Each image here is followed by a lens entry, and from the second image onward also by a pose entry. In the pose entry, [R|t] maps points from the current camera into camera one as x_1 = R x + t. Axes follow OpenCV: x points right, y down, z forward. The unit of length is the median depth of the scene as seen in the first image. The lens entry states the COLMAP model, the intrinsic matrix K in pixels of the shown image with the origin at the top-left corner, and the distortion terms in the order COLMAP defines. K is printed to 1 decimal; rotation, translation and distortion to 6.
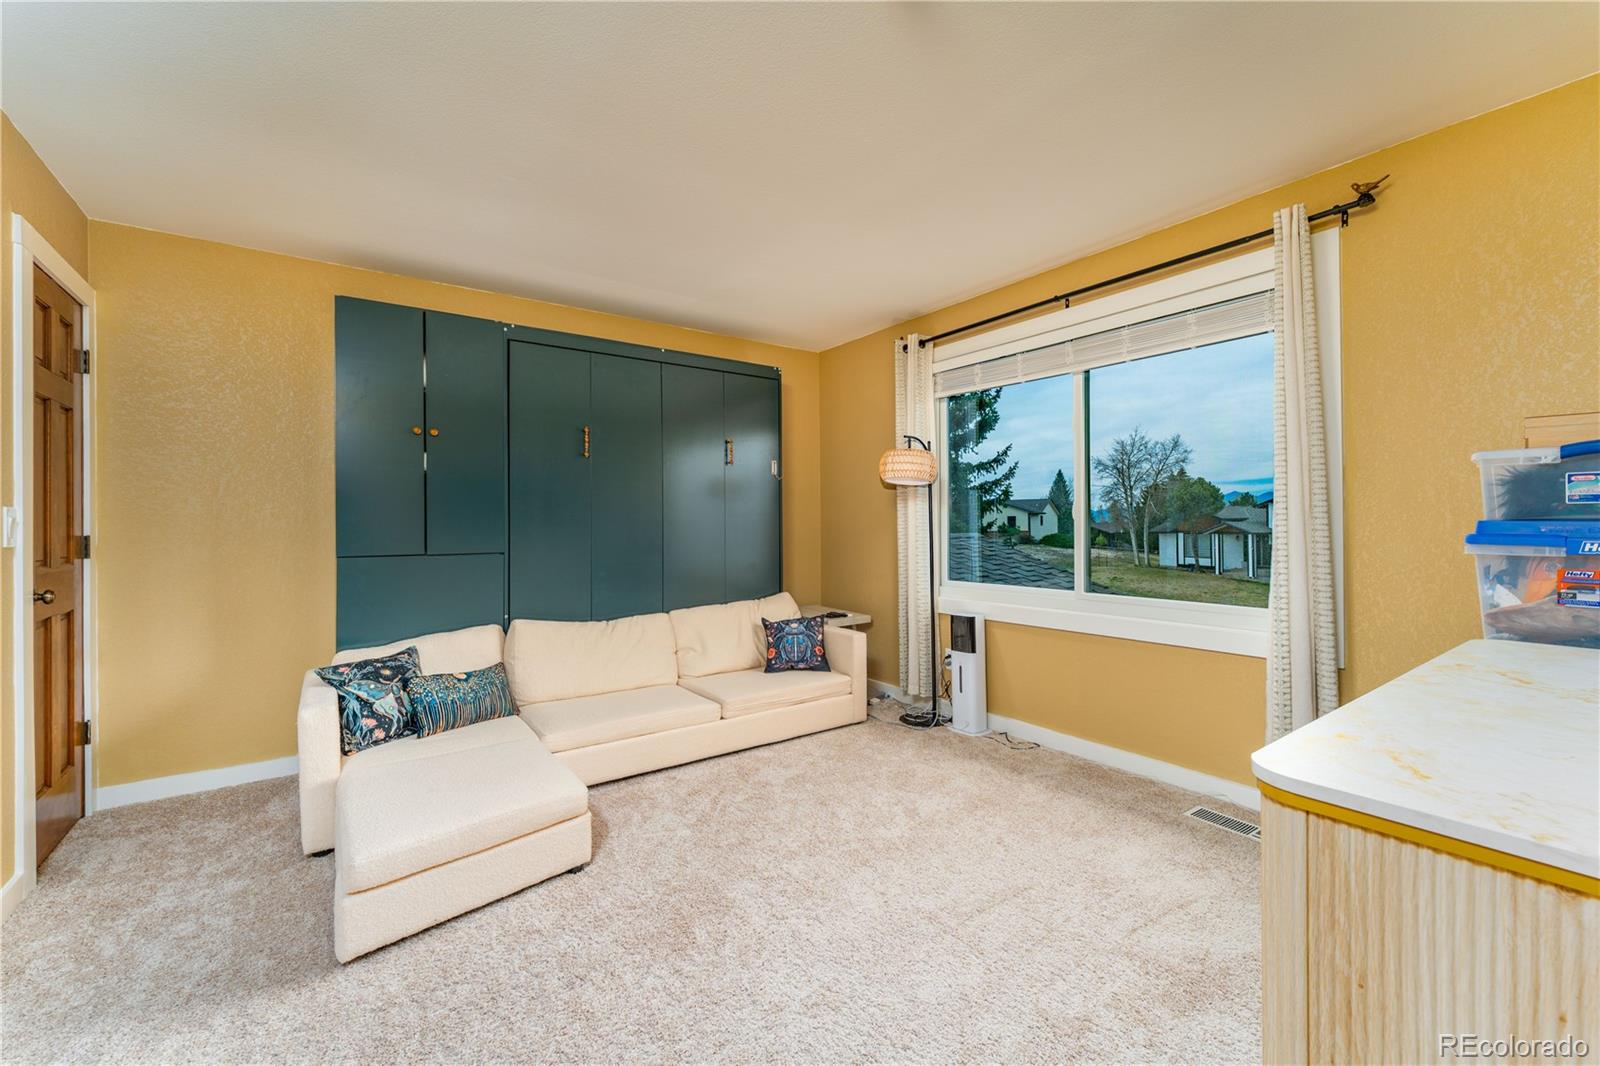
lens RADIAL K [[638.4, 0, 802.7], [0, 638.4, 522.6], [0, 0, 1]] dist [-0.000975, -0.000269]
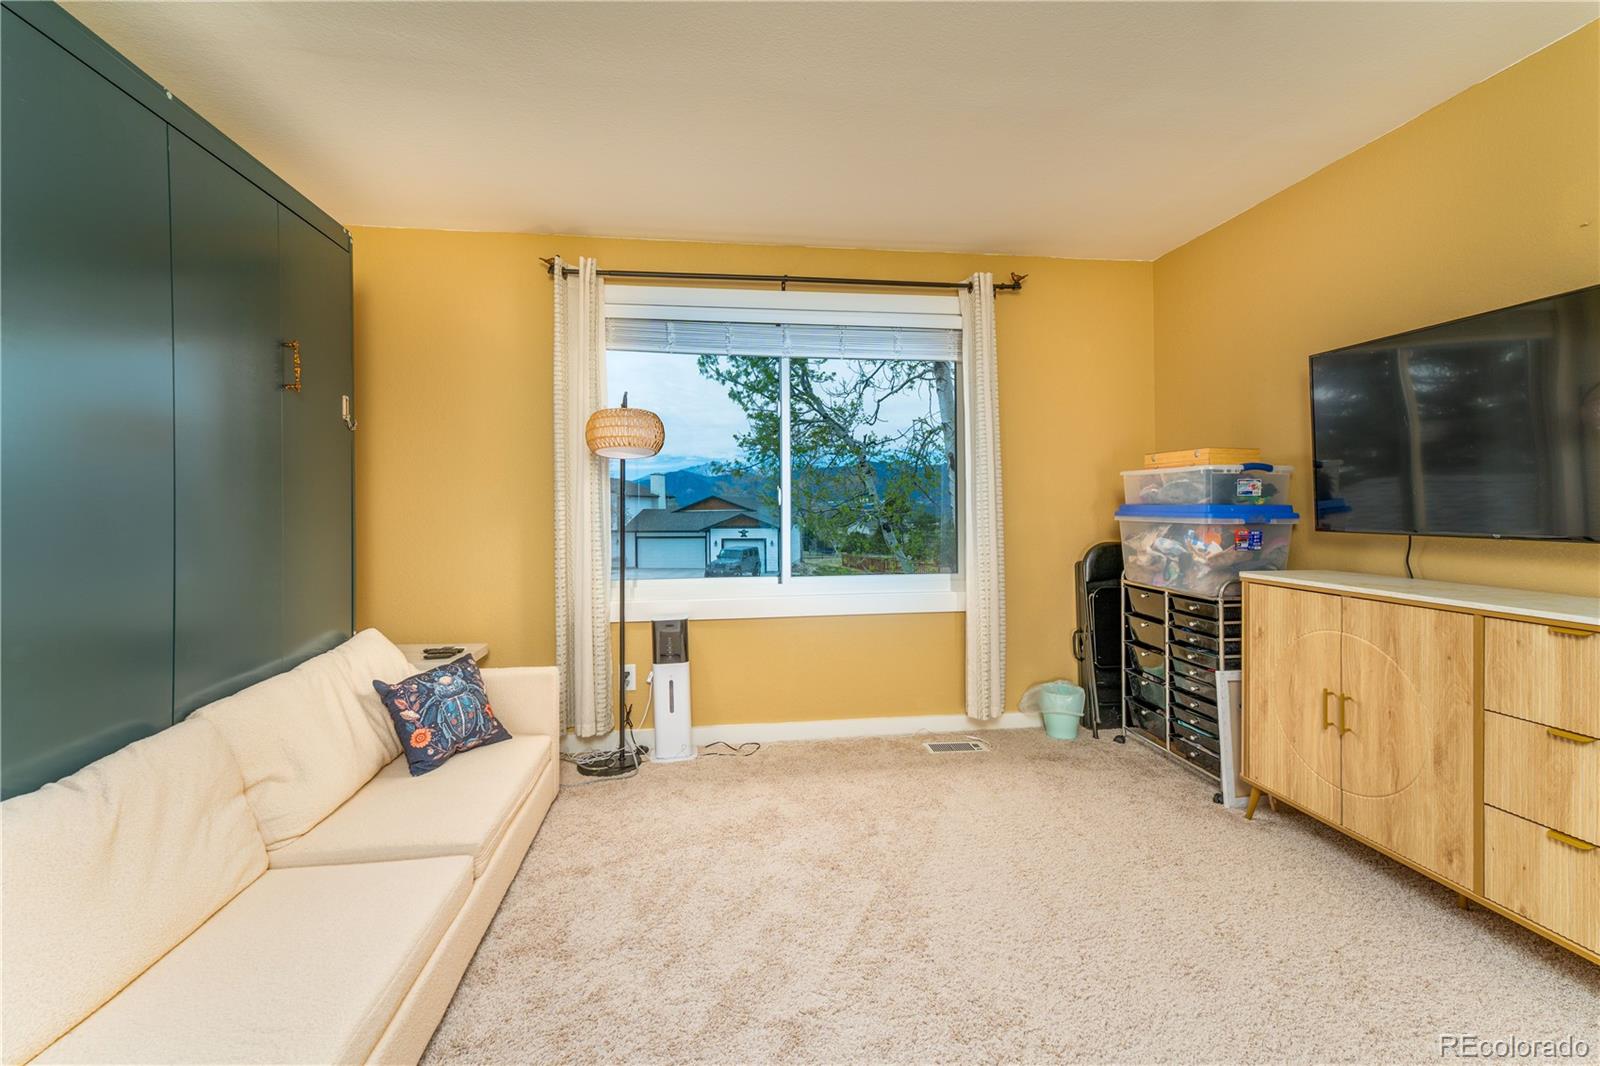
lens RADIAL K [[638.4, 0, 792.6], [0, 638.4, 514.5], [0, 0, 1]] dist [-0.000975, -0.000269]
pose [[0.487435, -0.002606, 0.873155, -0.397079], [0.002595, 0.999995, 0.001536, 0.007638], [-0.873156, 0.001517, 0.487439, 0.455381]]
